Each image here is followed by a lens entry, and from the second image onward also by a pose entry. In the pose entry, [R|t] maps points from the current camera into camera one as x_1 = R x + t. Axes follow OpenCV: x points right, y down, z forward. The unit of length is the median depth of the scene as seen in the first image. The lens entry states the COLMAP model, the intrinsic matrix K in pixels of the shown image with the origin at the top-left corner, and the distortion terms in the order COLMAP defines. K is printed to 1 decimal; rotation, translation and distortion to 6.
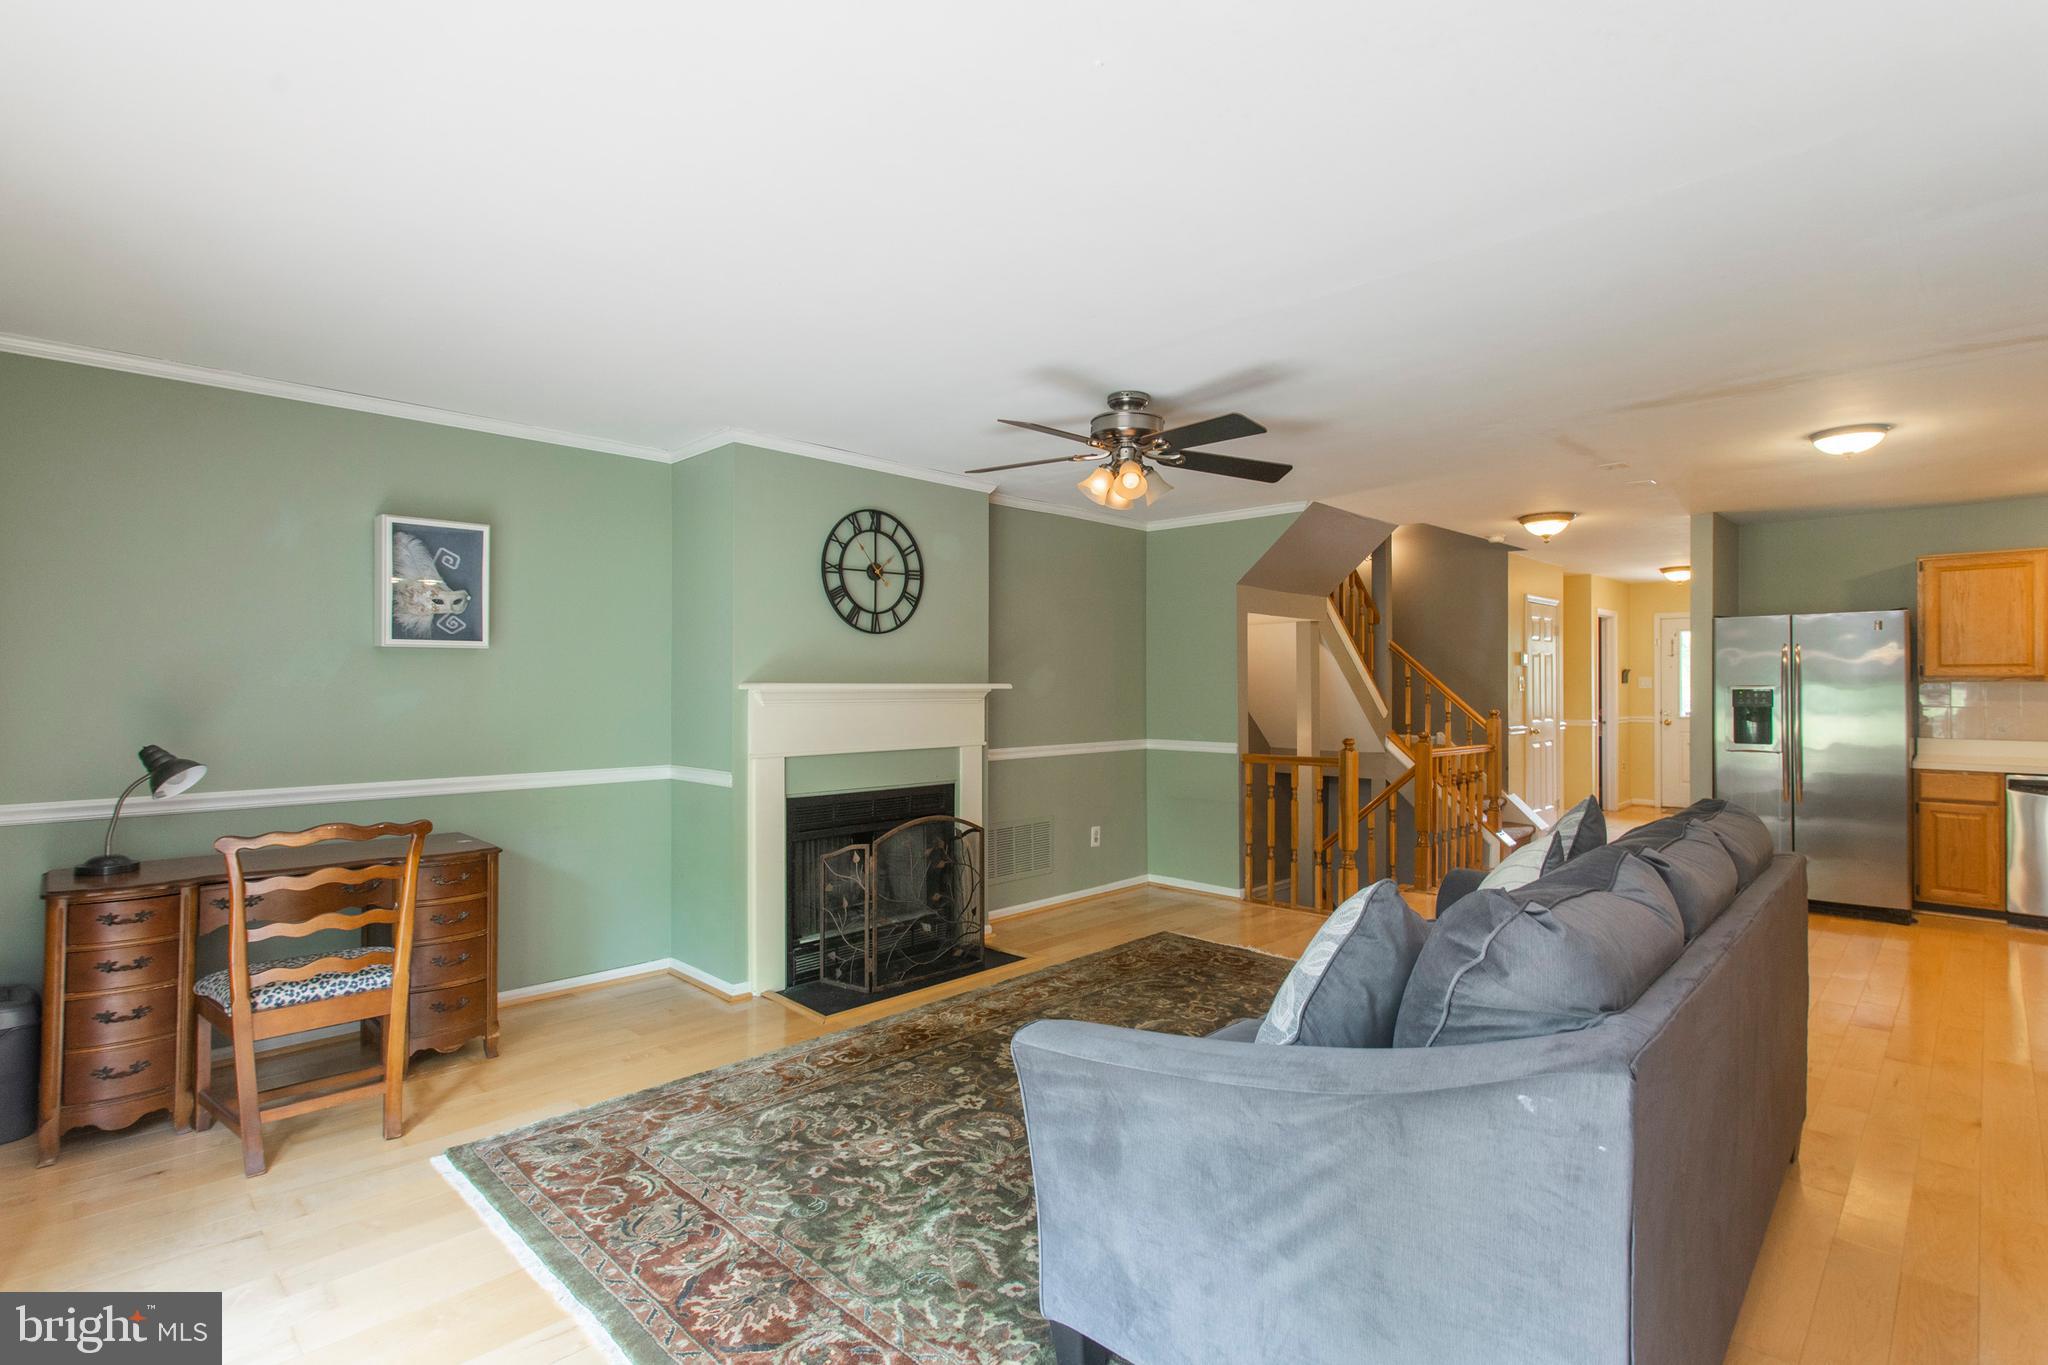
lens RADIAL K [[976.7, 0, 1030.0], [0, 976.7, 677.2], [0, 0, 1]] dist [-0.005545, 0.002718]
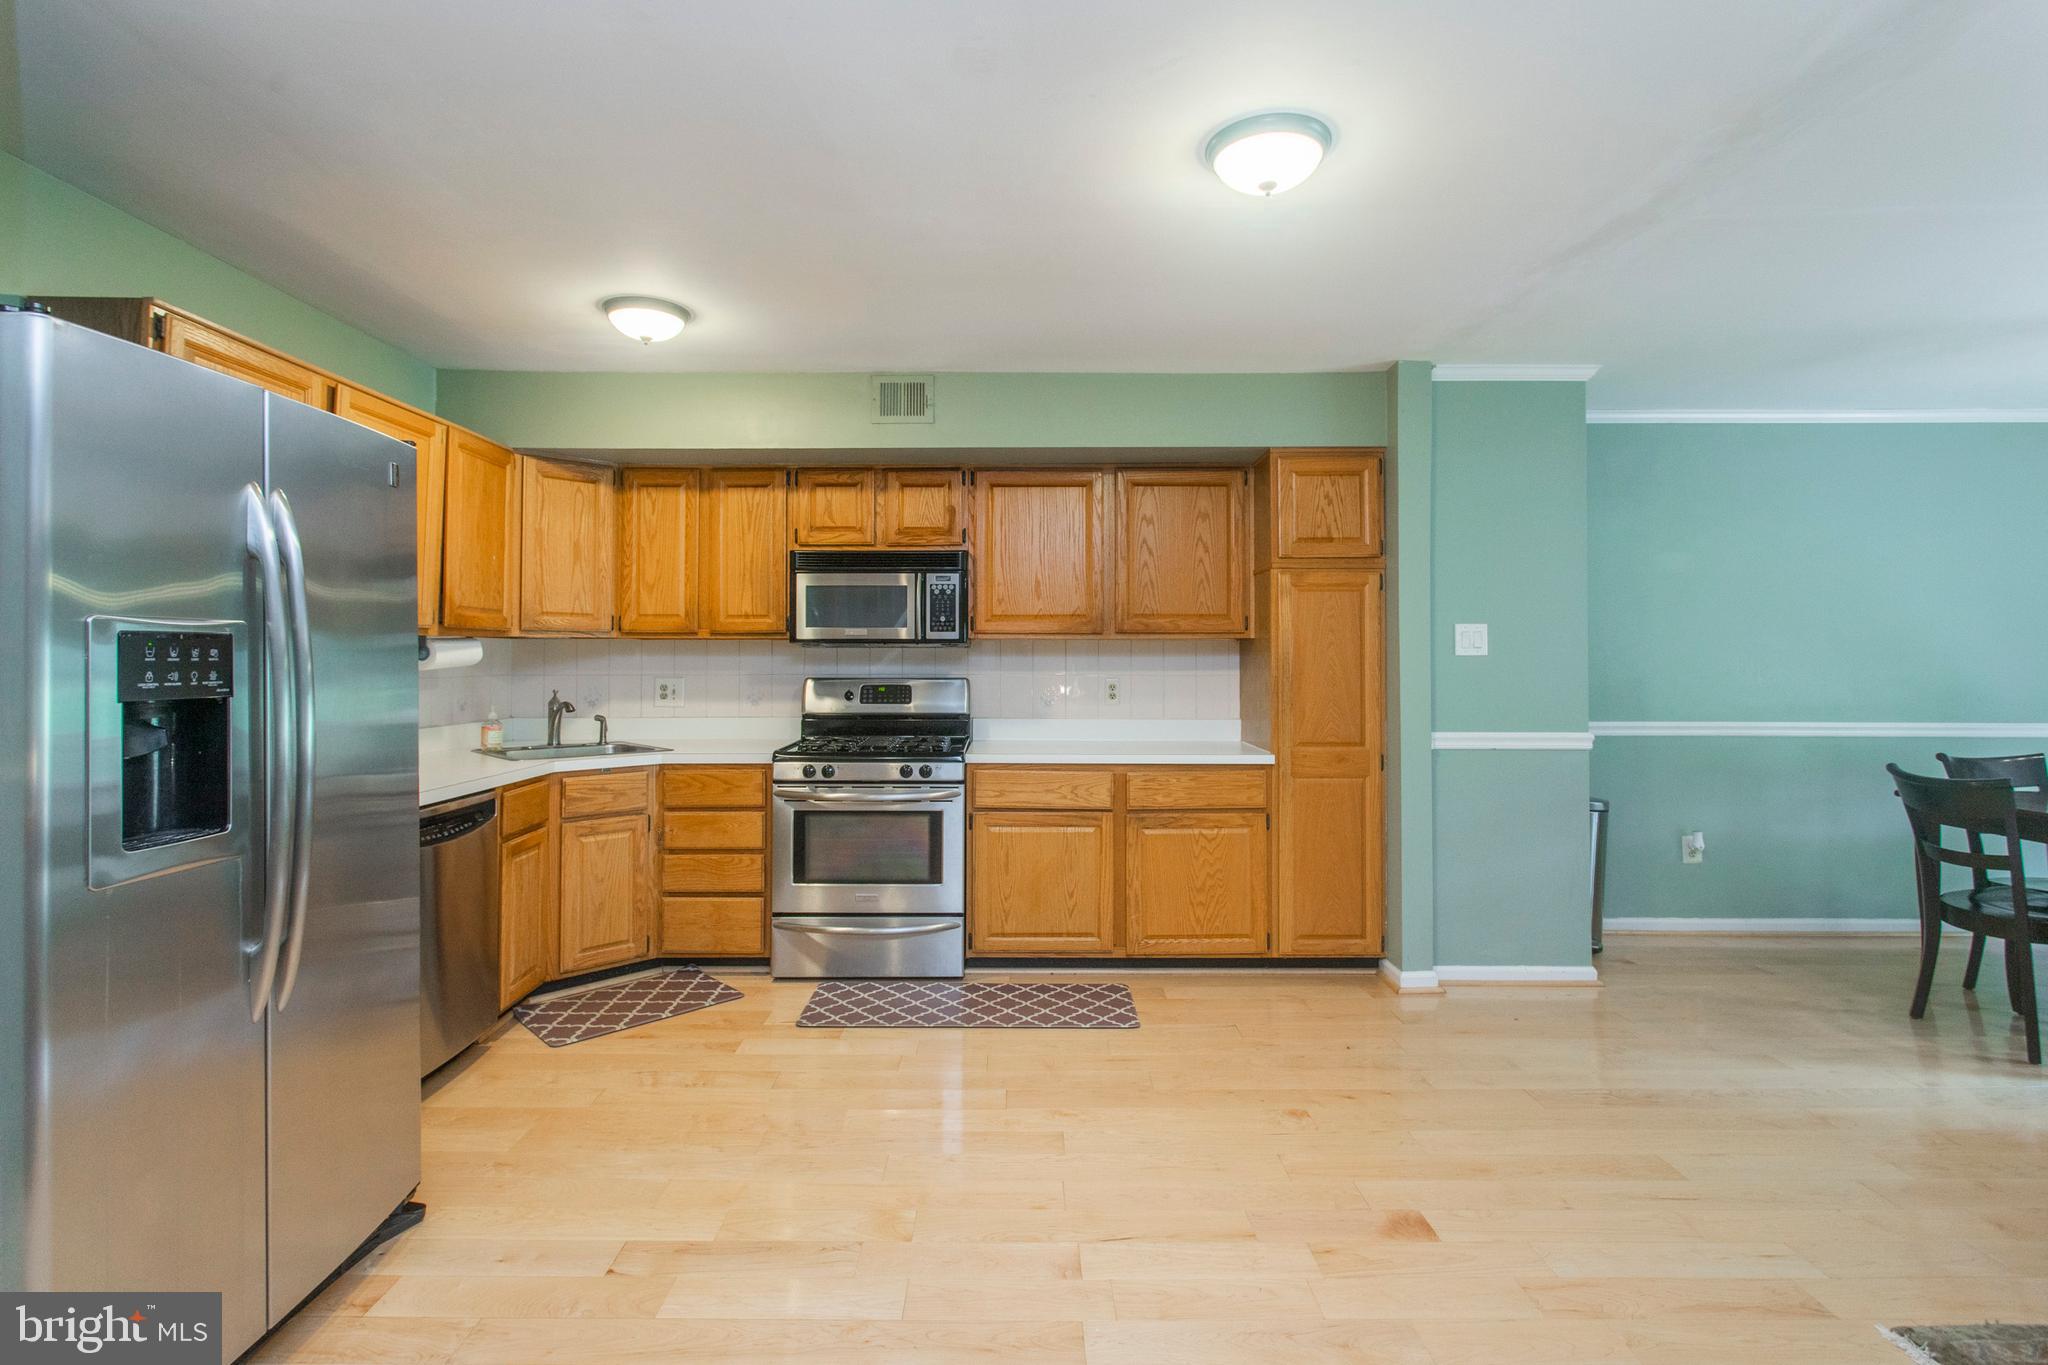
lens RADIAL K [[976.7, 0, 1014.6], [0, 976.7, 638.2], [0, 0, 1]] dist [-0.005545, 0.002718]
pose [[-0.700704, 0.016639, 0.713258, 0.483702], [-0.006460, 0.999539, -0.029663, 0.024593], [-0.713422, -0.025393, -0.700274, 1.250028]]
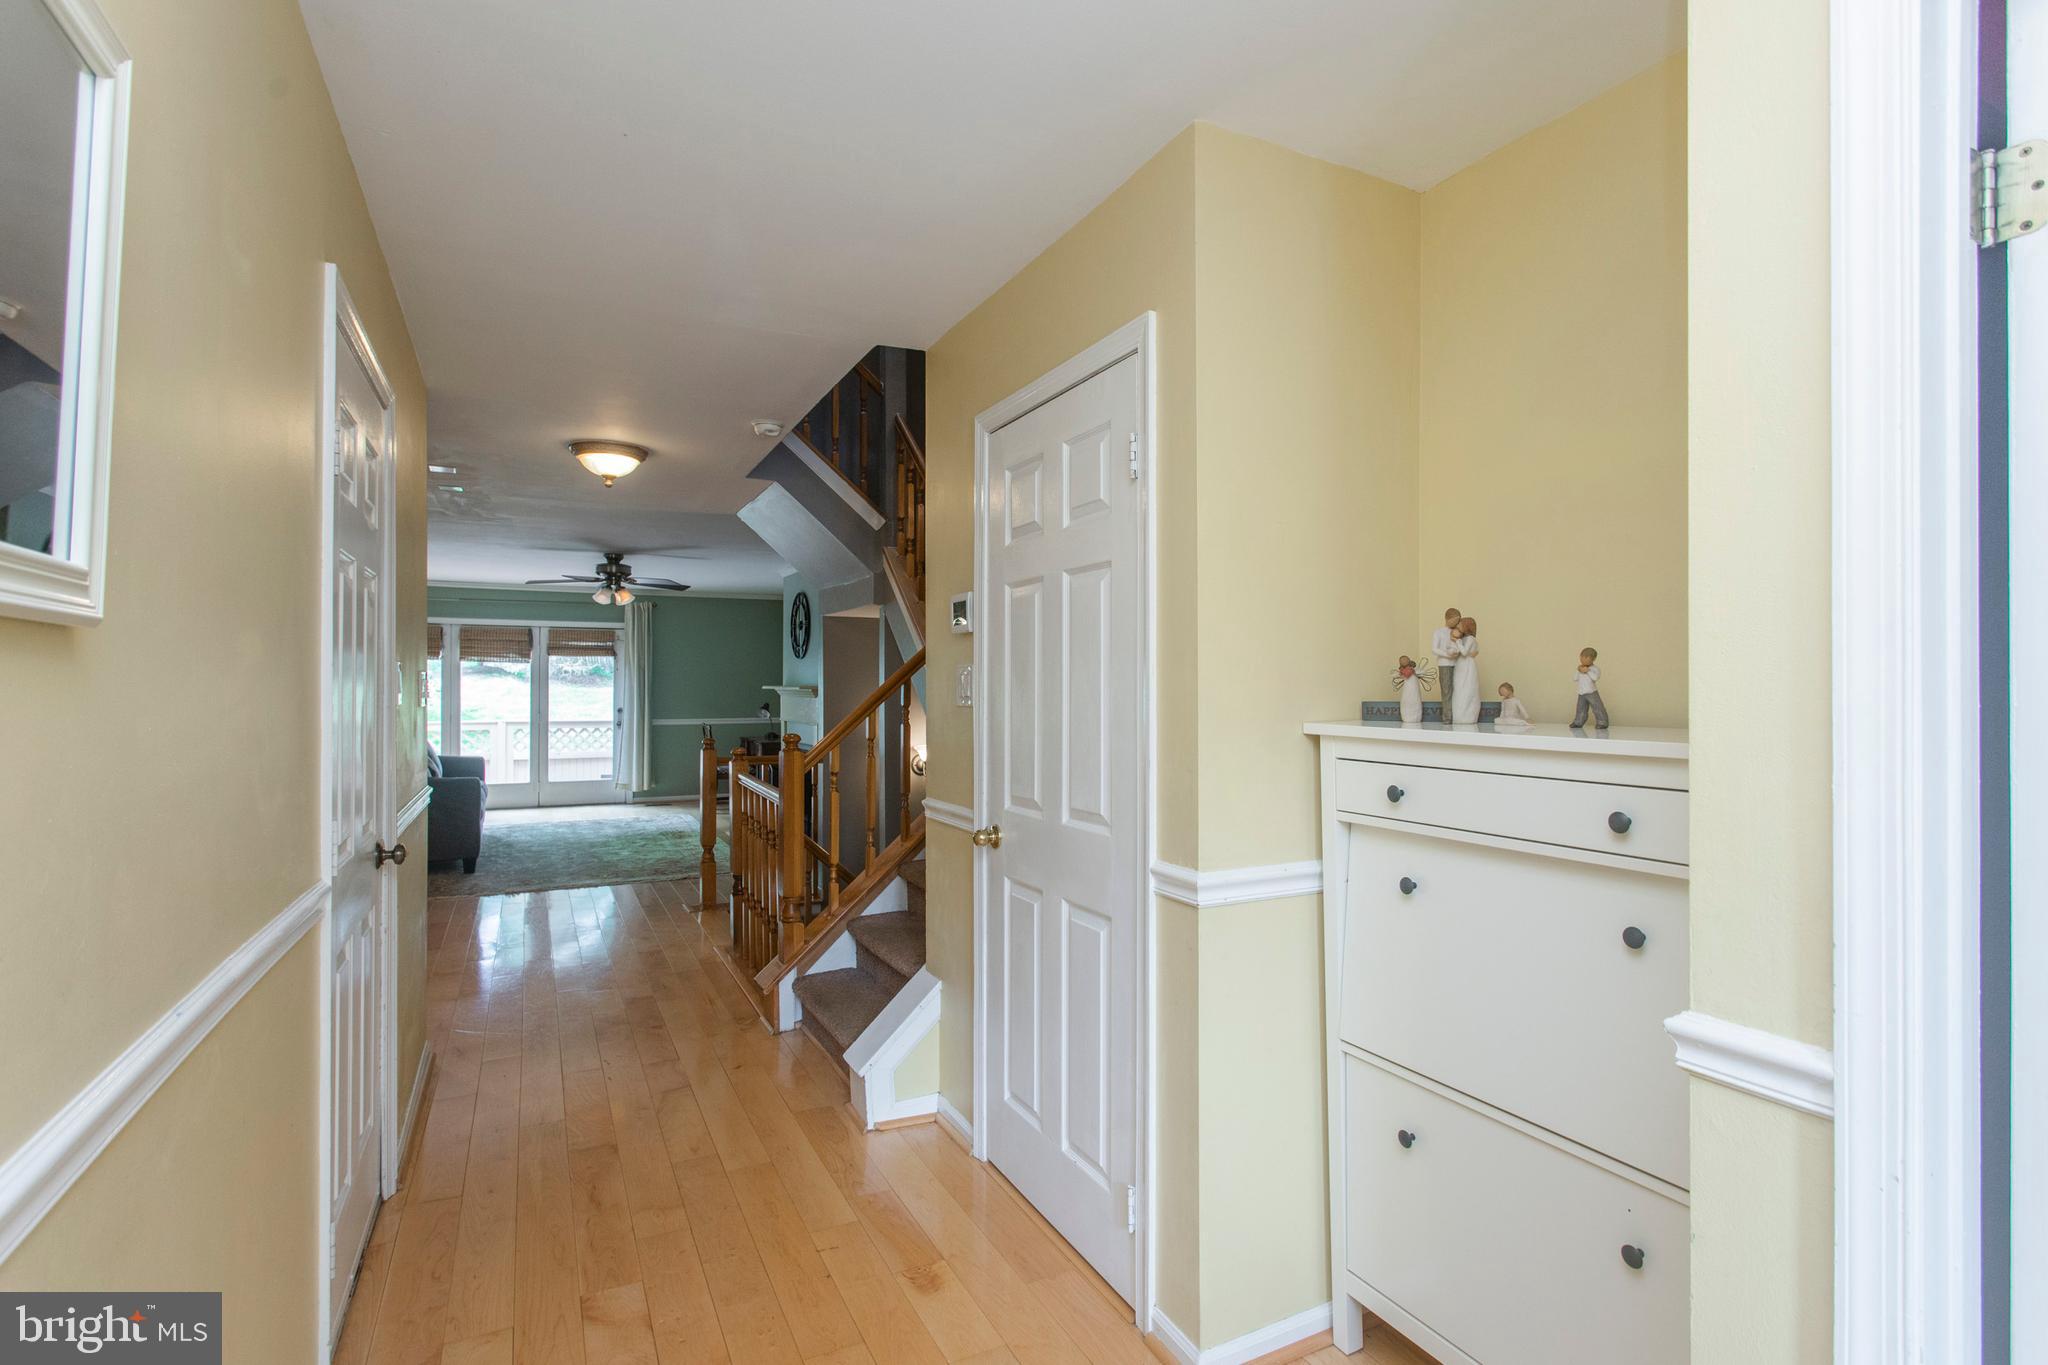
lens RADIAL K [[976.7, 0, 1033.0], [0, 976.7, 686.1], [0, 0, 1]] dist [-0.005545, 0.002718]
pose [[-0.315393, 0.001442, -0.948960, 1.403748], [0.004598, 0.999989, -0.000009, 0.007784], [0.948950, -0.004366, -0.315396, 1.933994]]
